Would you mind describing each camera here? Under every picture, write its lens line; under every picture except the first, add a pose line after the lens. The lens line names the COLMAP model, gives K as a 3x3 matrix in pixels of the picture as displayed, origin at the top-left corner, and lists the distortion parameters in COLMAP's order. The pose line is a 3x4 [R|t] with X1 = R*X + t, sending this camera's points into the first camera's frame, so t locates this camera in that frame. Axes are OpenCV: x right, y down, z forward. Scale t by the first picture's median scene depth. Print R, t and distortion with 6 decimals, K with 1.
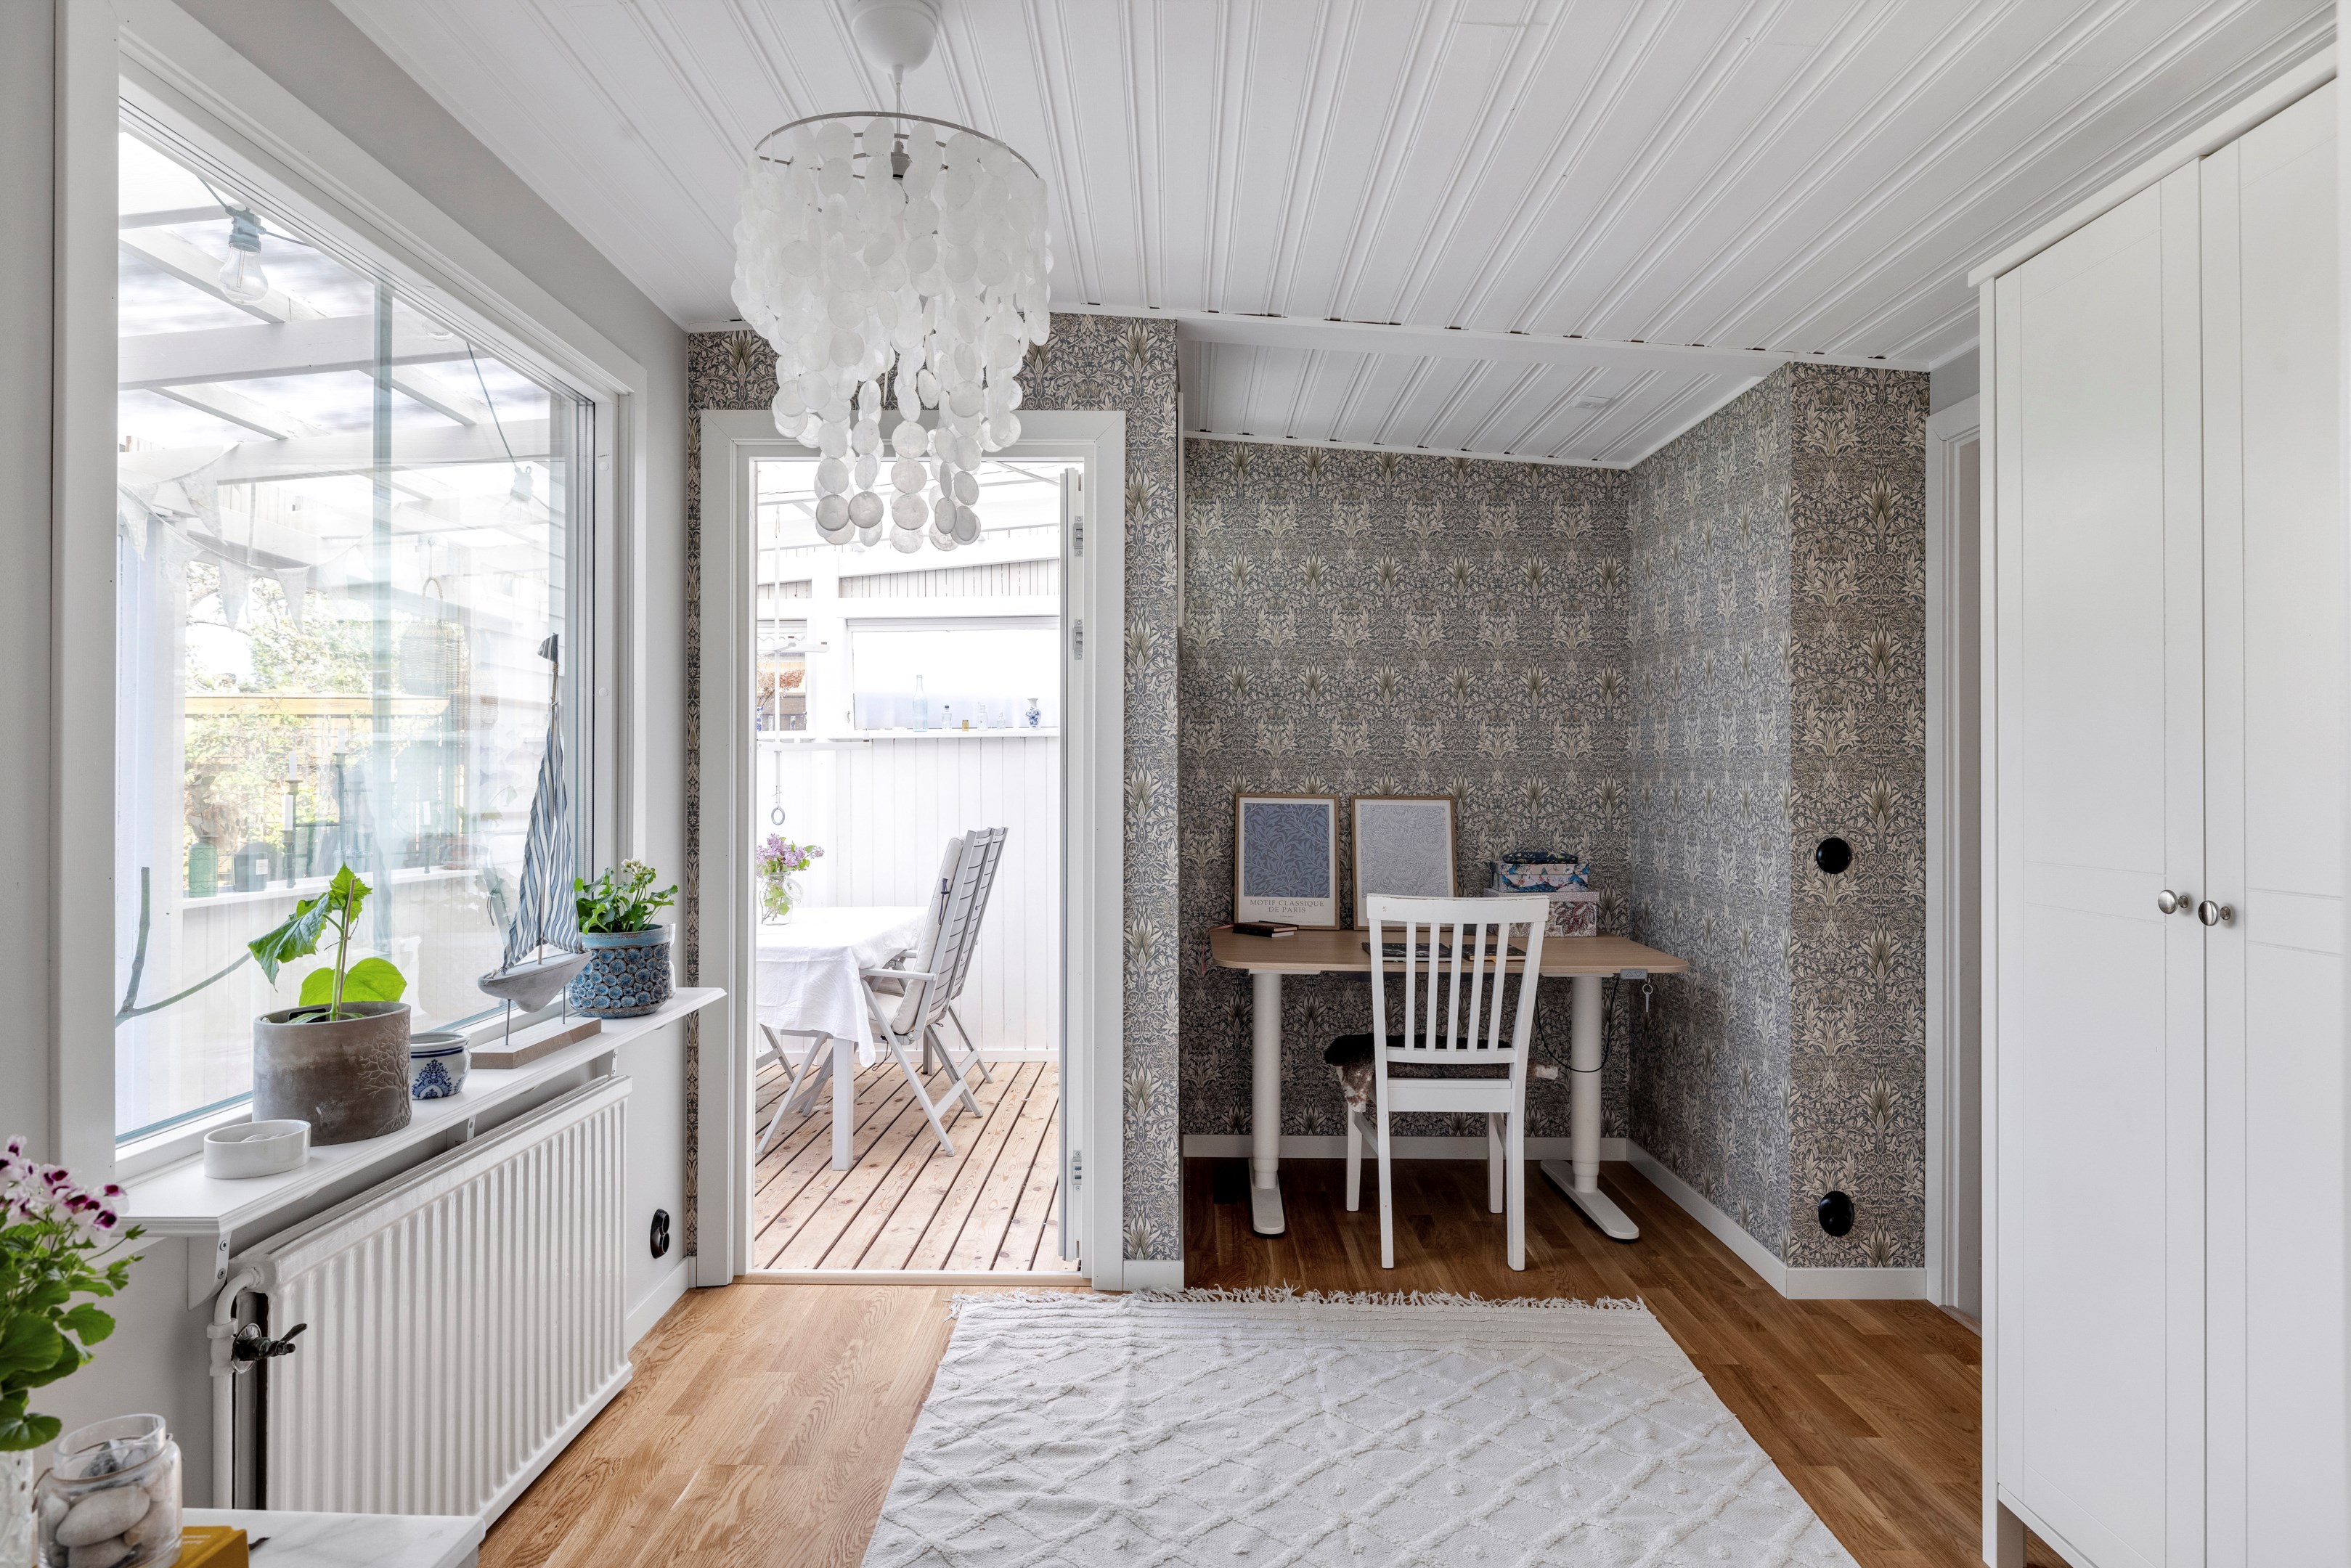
lens RADIAL K [[1343.2, 0, 1177.7], [0, 1343.2, 779.3], [0, 0, 1]] dist [0.006015, 0.001707]
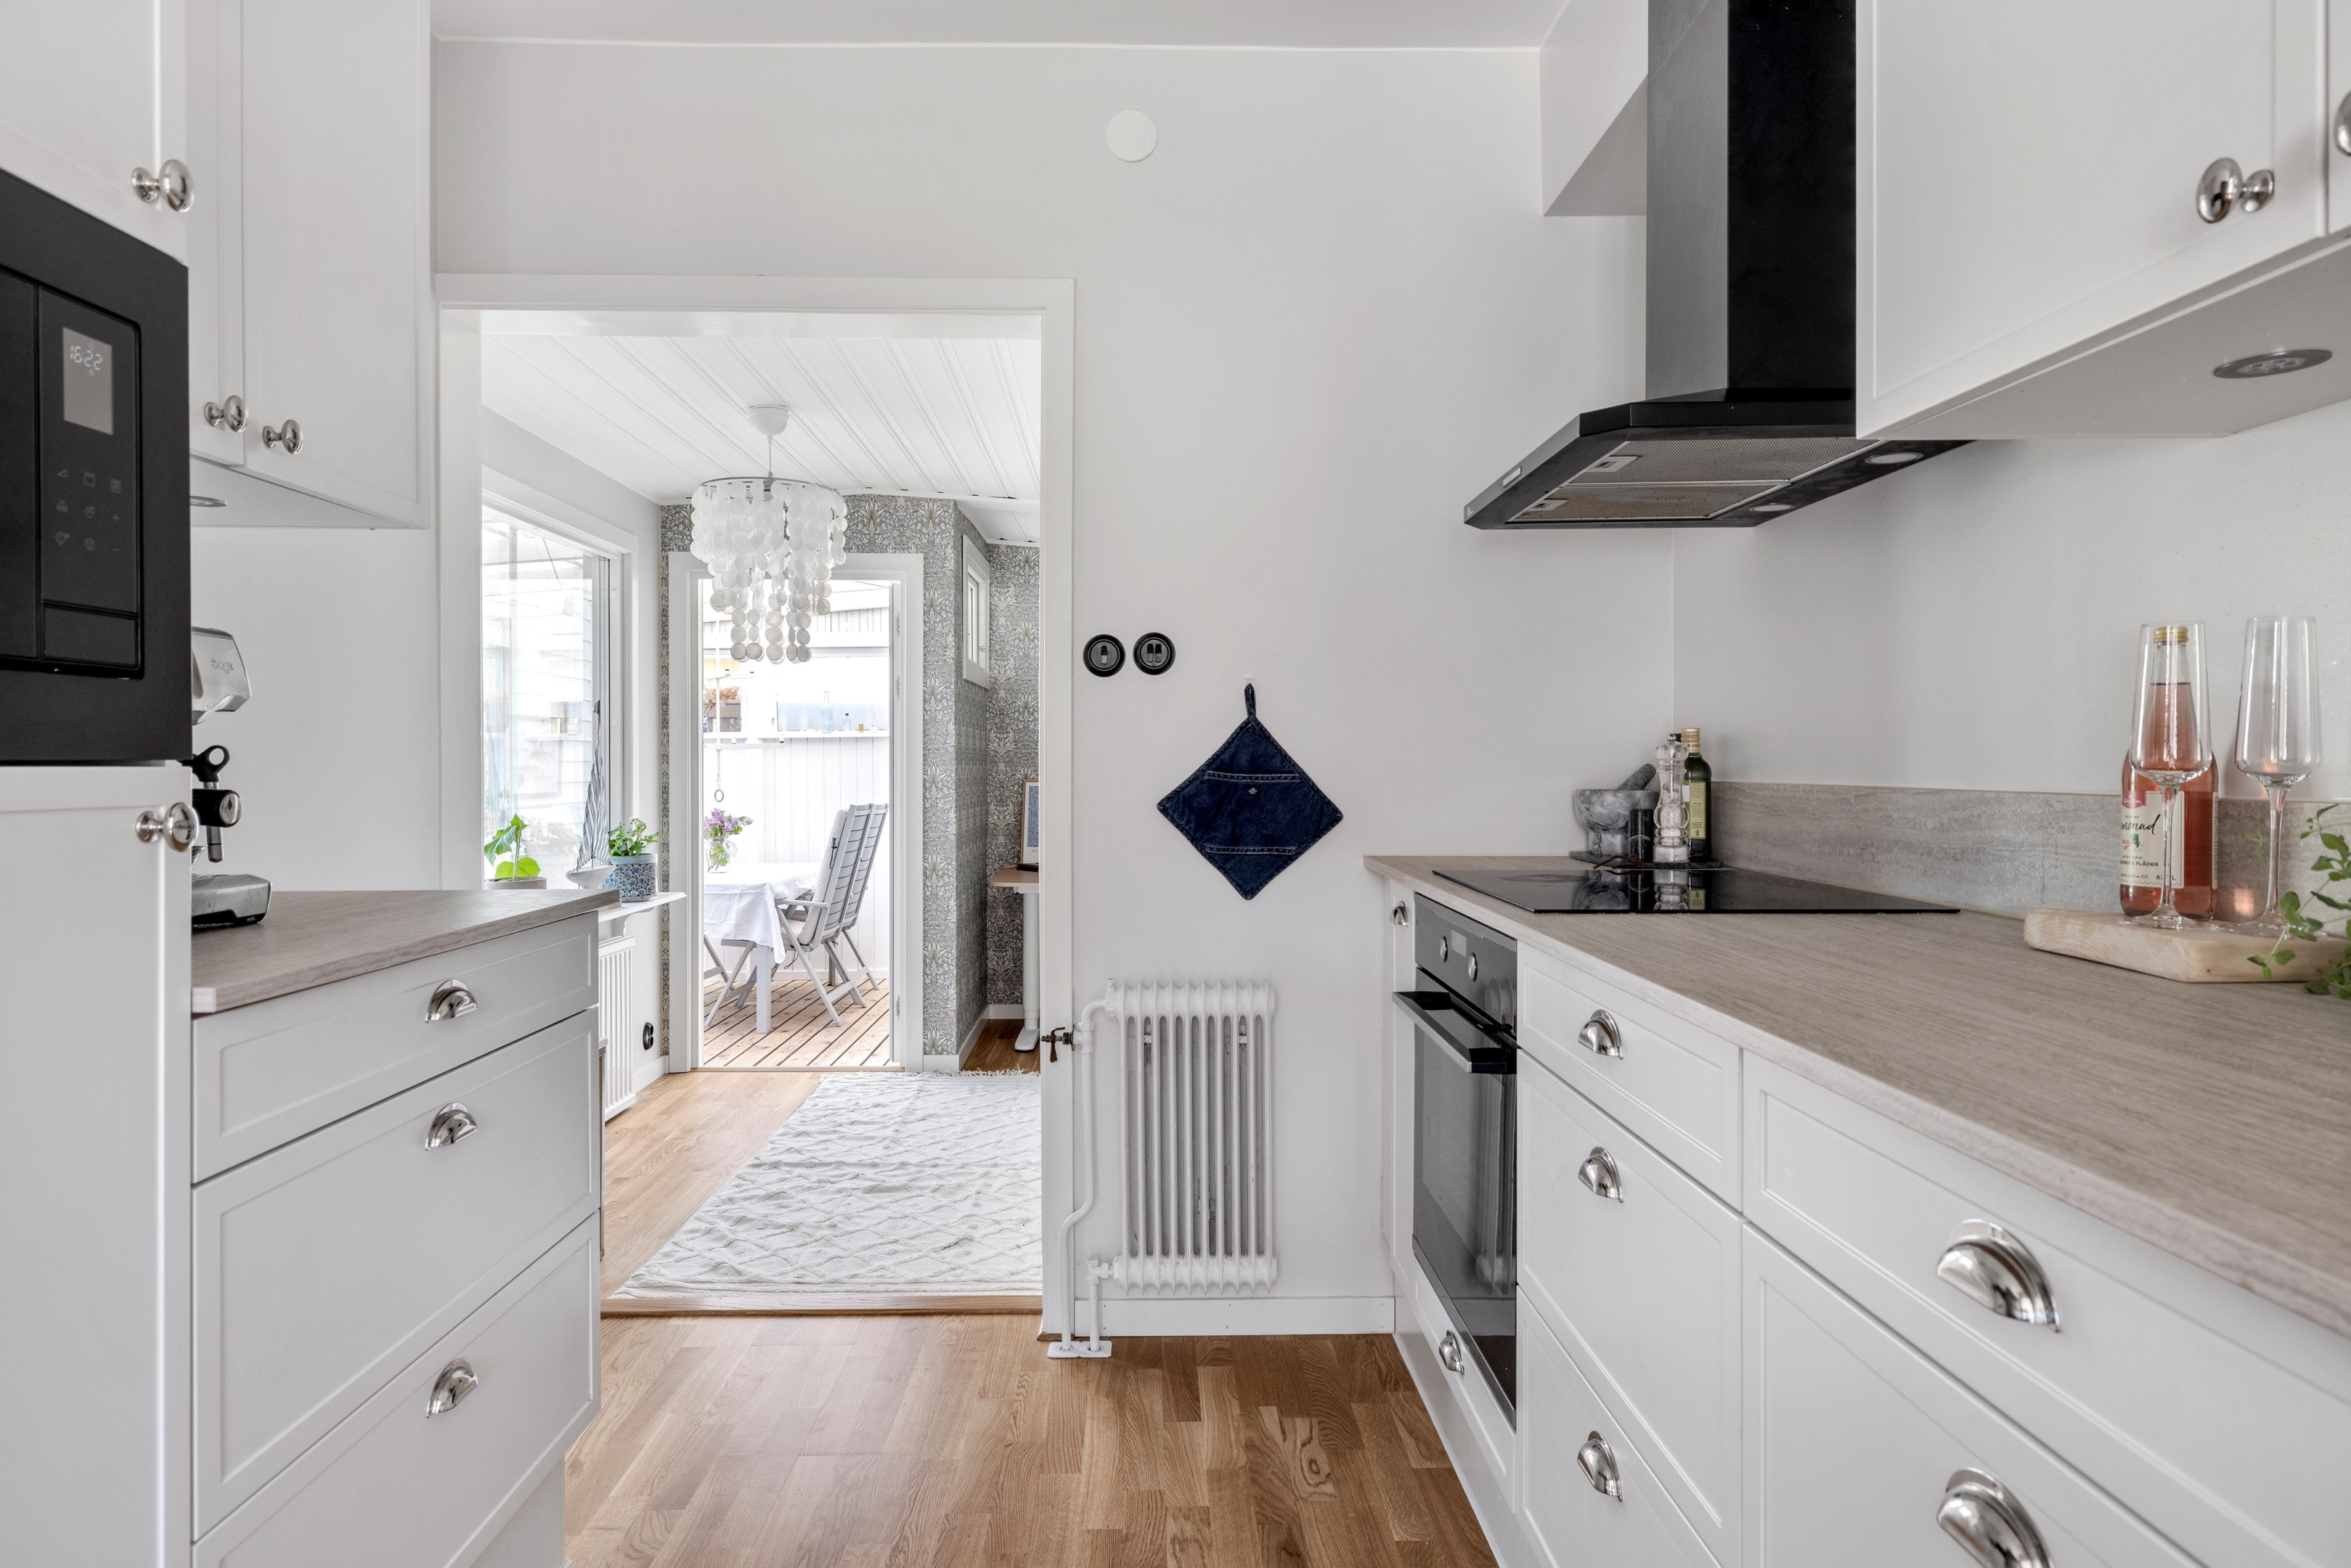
lens RADIAL K [[1343.2, 0, 1173.8], [0, 1343.2, 778.2], [0, 0, 1]] dist [0.006015, 0.001707]
pose [[0.999443, -0.001198, 0.033357, 0.190706], [0.000797, 0.999927, 0.012017, -0.010457], [-0.033369, -0.011984, 0.999371, -0.610880]]
